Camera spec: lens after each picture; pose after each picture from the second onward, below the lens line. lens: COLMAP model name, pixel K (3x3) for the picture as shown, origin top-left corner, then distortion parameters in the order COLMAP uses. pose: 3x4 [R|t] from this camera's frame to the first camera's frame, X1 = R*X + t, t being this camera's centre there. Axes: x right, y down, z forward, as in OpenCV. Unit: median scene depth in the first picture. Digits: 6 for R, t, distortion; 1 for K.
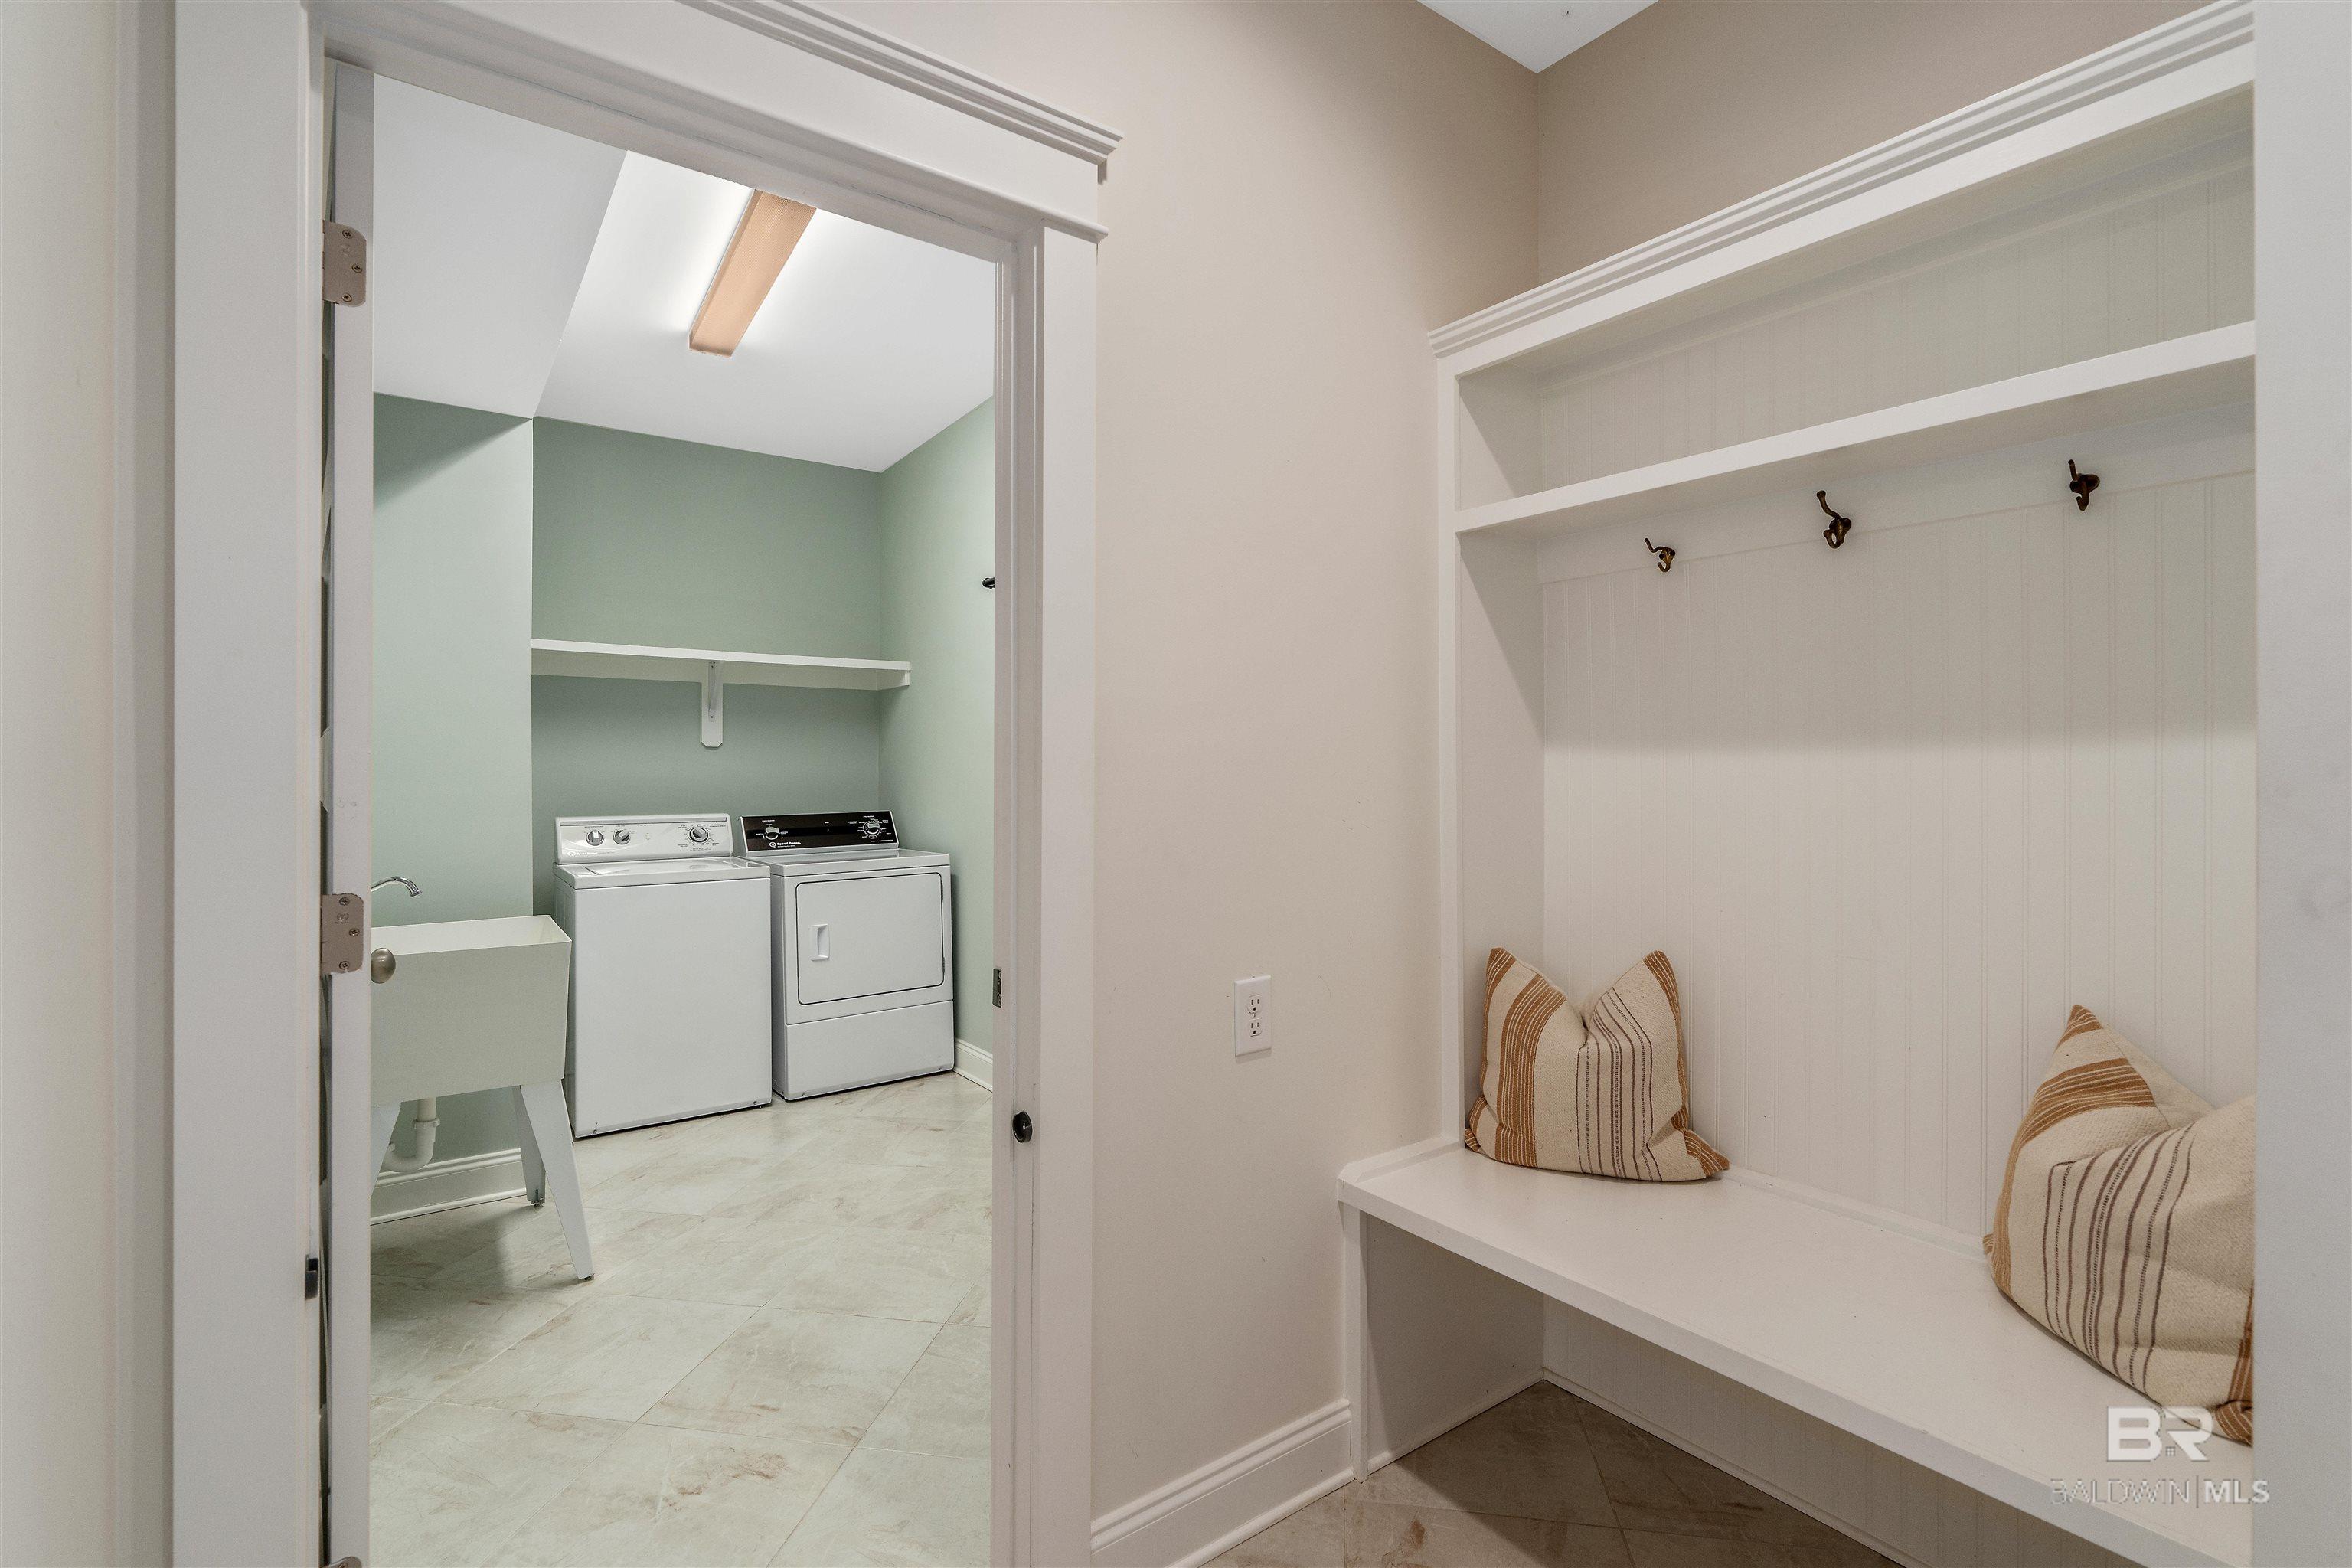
lens RADIAL K [[1066.5, 0, 1176.1], [0, 1066.5, 753.0], [0, 0, 1]] dist [-0.000331, 0.000147]
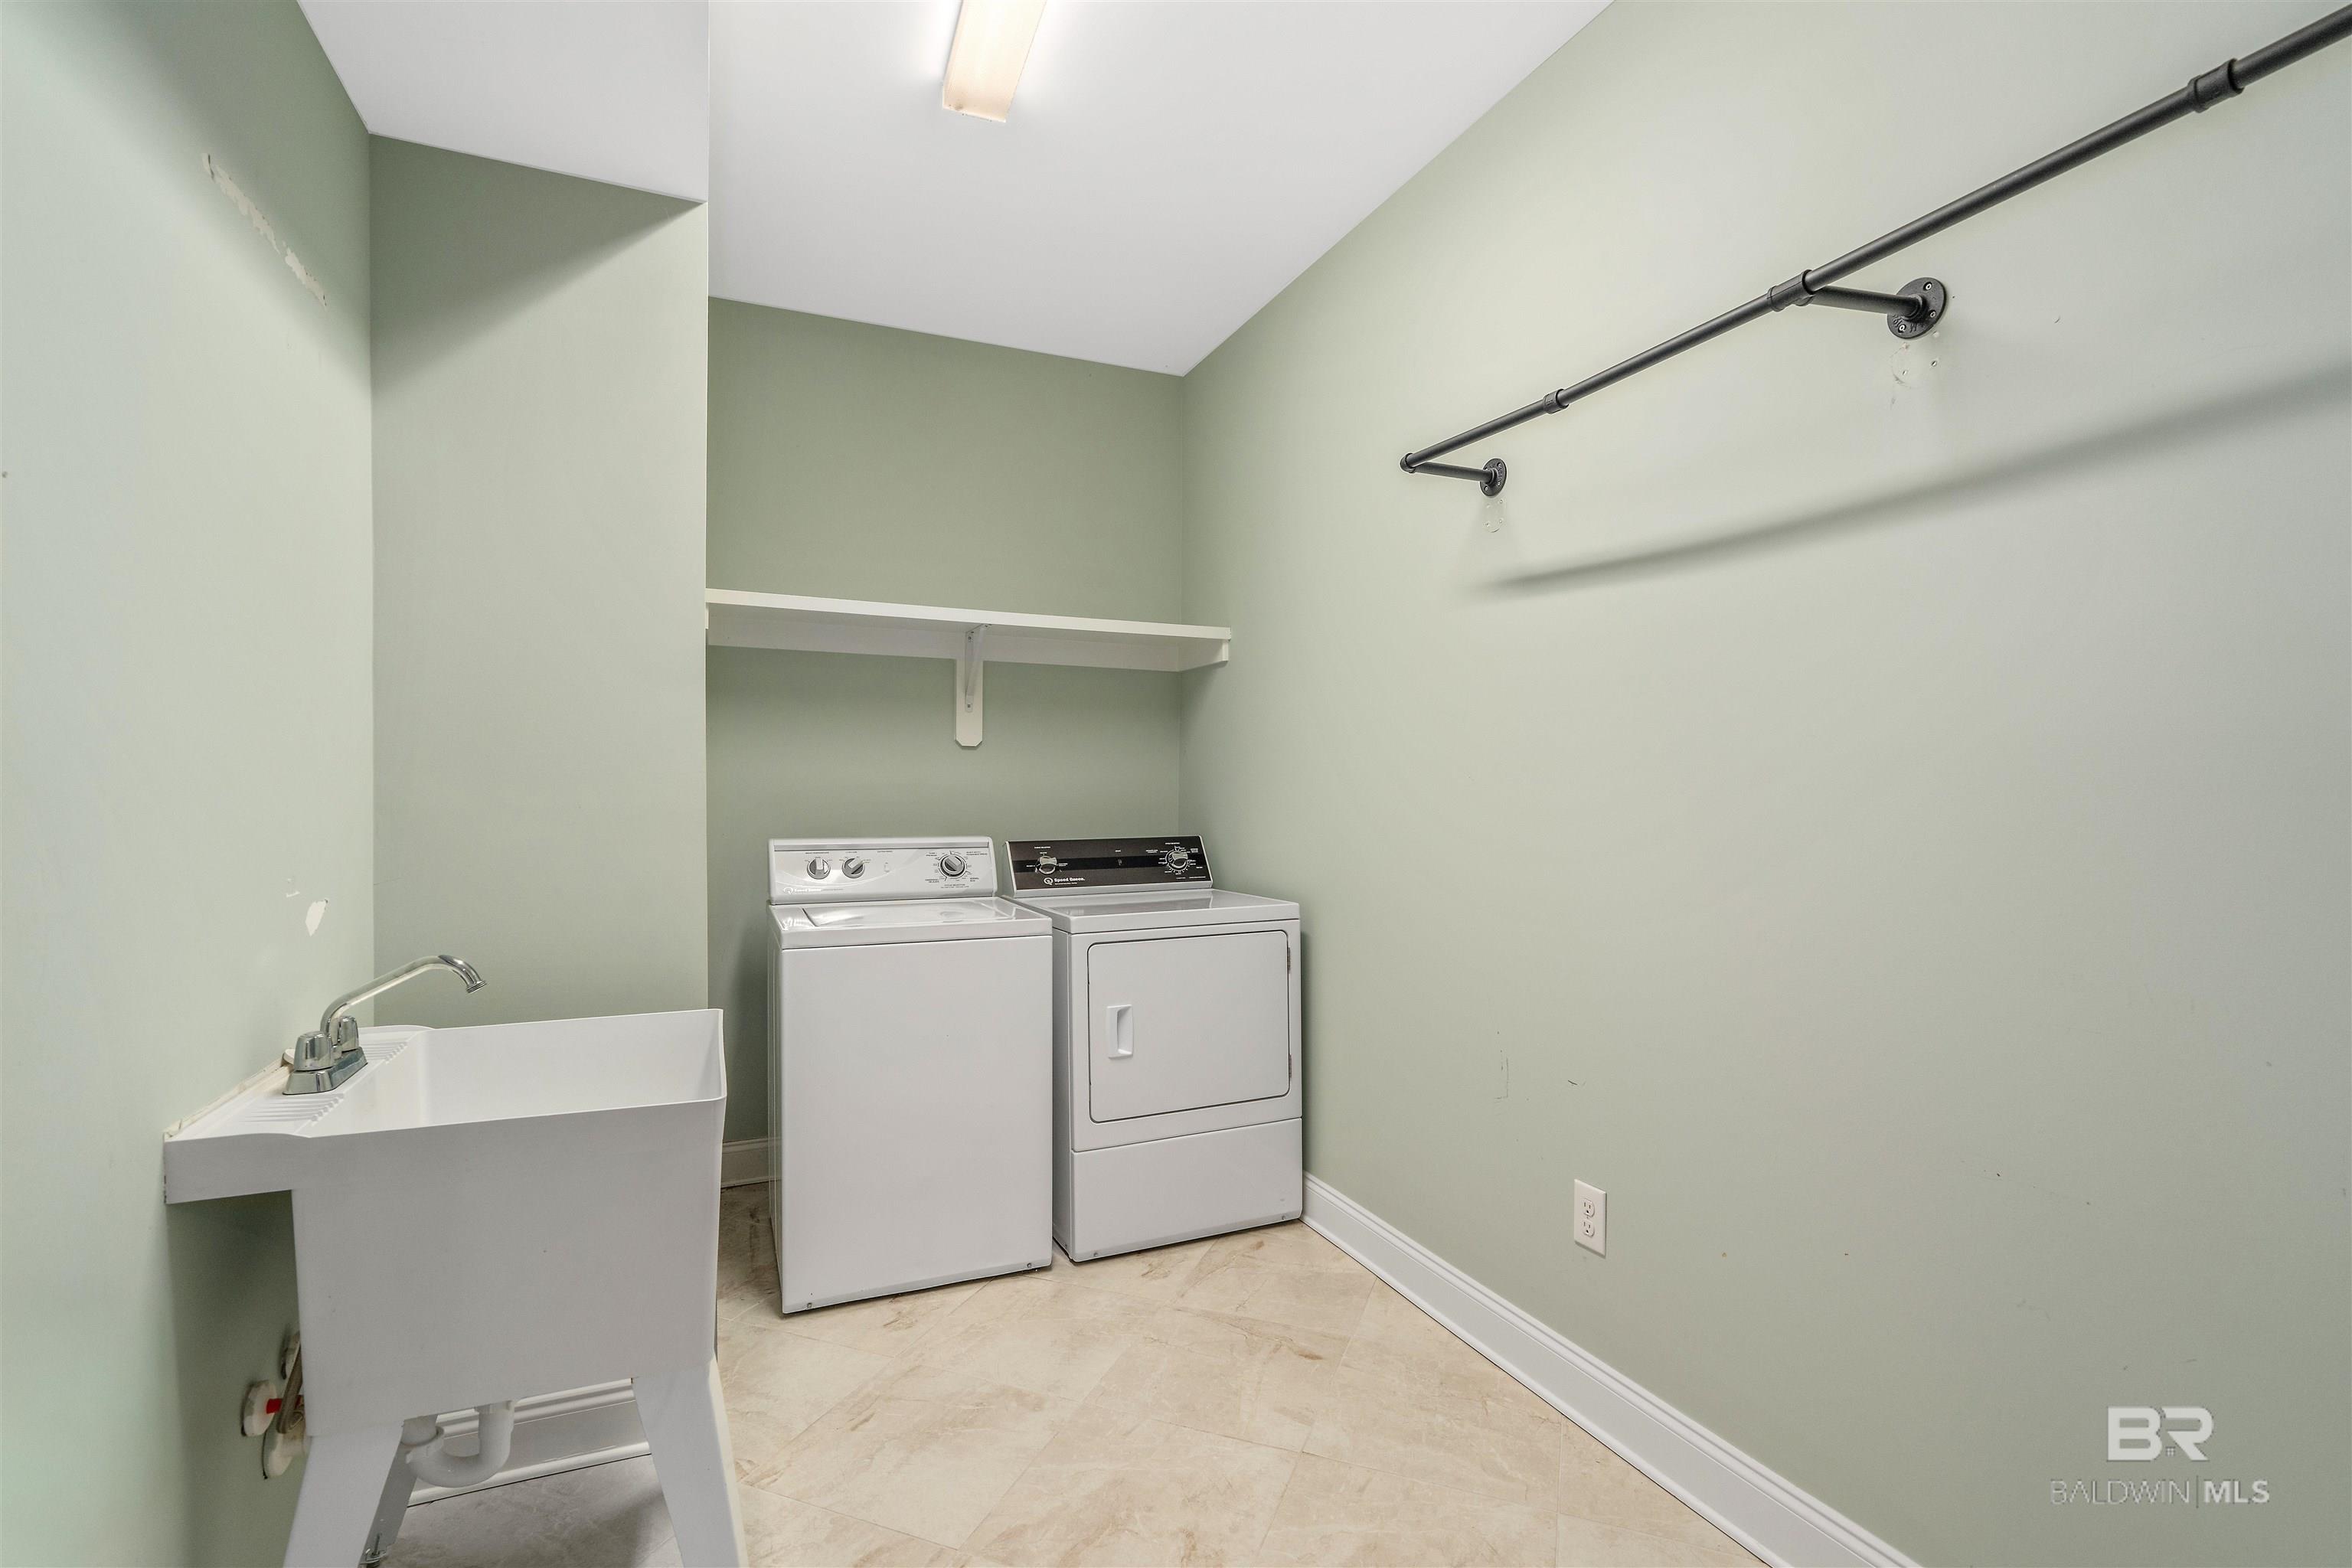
lens RADIAL K [[1061.0, 0, 1176.0], [0, 1061.0, 784.0], [0, 0, 1]] dist [-0.000917, -0.000098]
pose [[0.977858, 0.006855, -0.209156, -0.150753], [-0.004576, 0.999925, 0.011378, 0.012481], [0.209218, -0.010169, 0.977816, 0.332024]]
